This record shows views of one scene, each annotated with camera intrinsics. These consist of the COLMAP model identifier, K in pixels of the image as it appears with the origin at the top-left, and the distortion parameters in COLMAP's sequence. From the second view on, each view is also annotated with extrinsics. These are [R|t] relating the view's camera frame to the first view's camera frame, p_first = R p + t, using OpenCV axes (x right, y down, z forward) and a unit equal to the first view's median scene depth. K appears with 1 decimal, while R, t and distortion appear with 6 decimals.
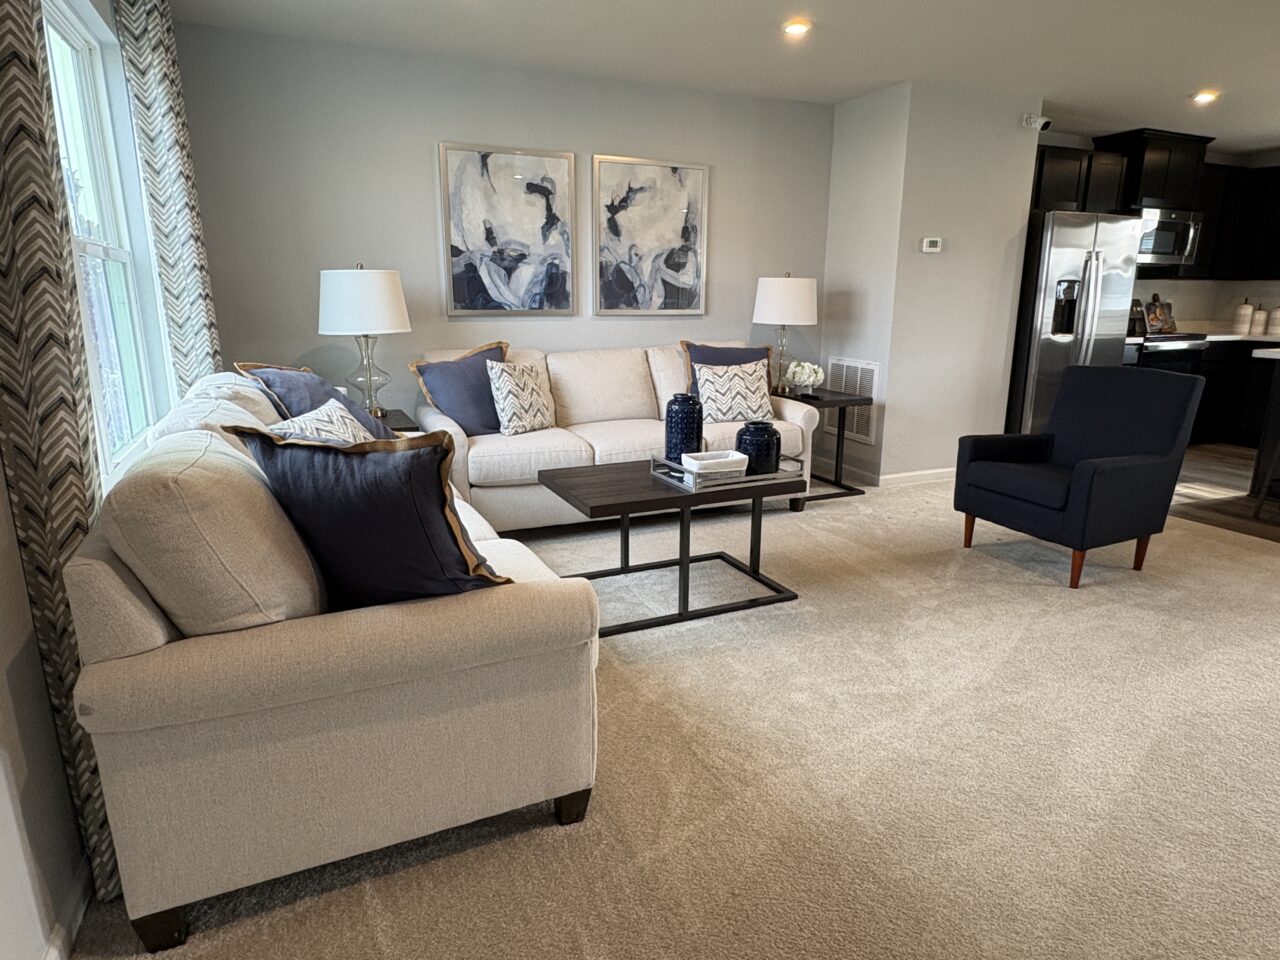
lens RADIAL K [[751.2, 0, 640.0], [0, 751.2, 480.0], [0, 0, 1]] dist [0.003695, 0.001082]
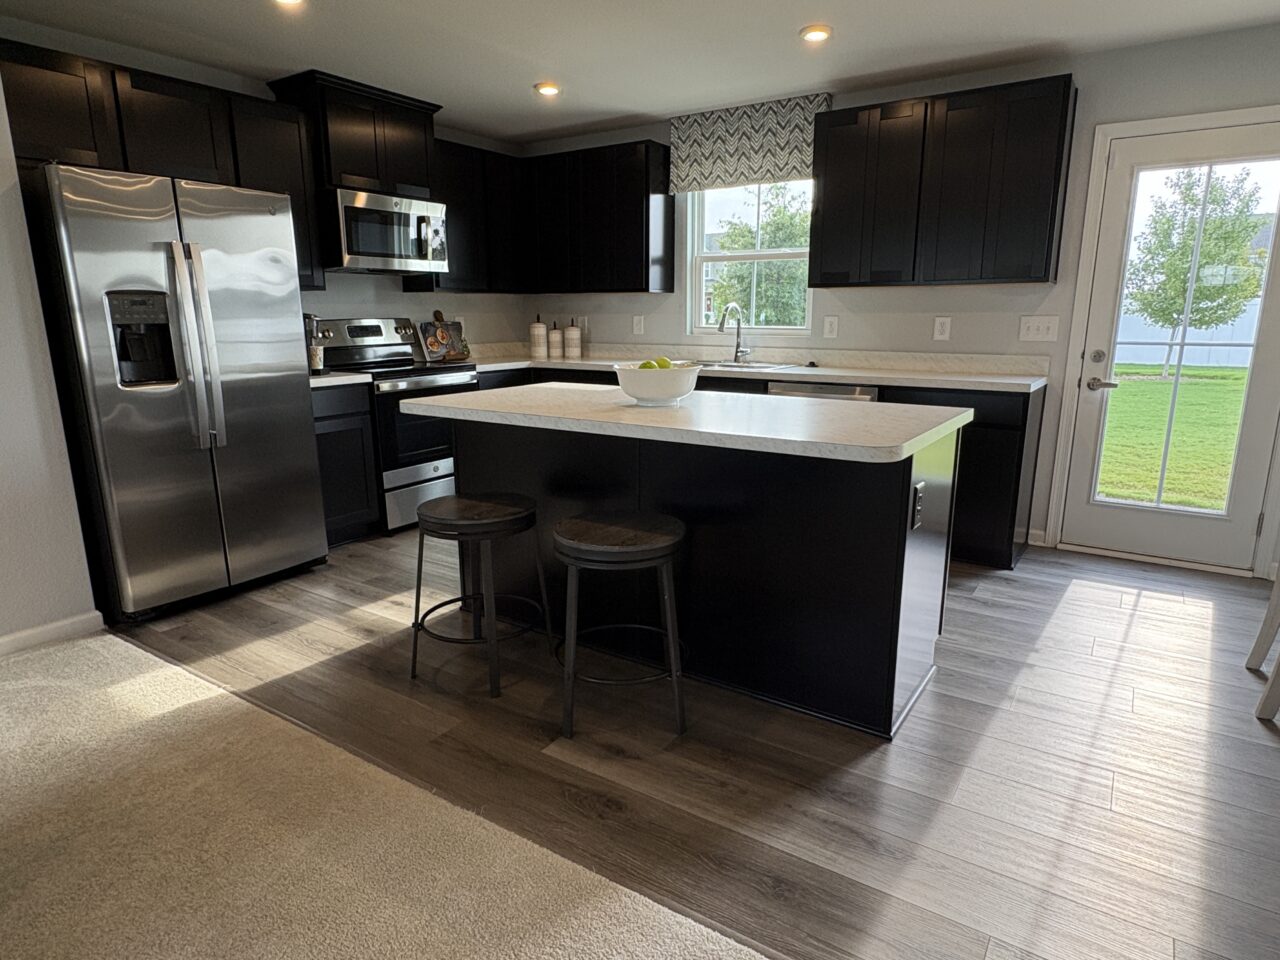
lens RADIAL K [[751.2, 0, 640.0], [0, 751.2, 480.0], [0, 0, 1]] dist [0.003695, 0.001082]
pose [[0.846385, -0.125118, 0.517666, 0.451031], [0.133680, 0.990804, 0.020907, -0.064596], [-0.515522, 0.051506, 0.855327, 0.247128]]
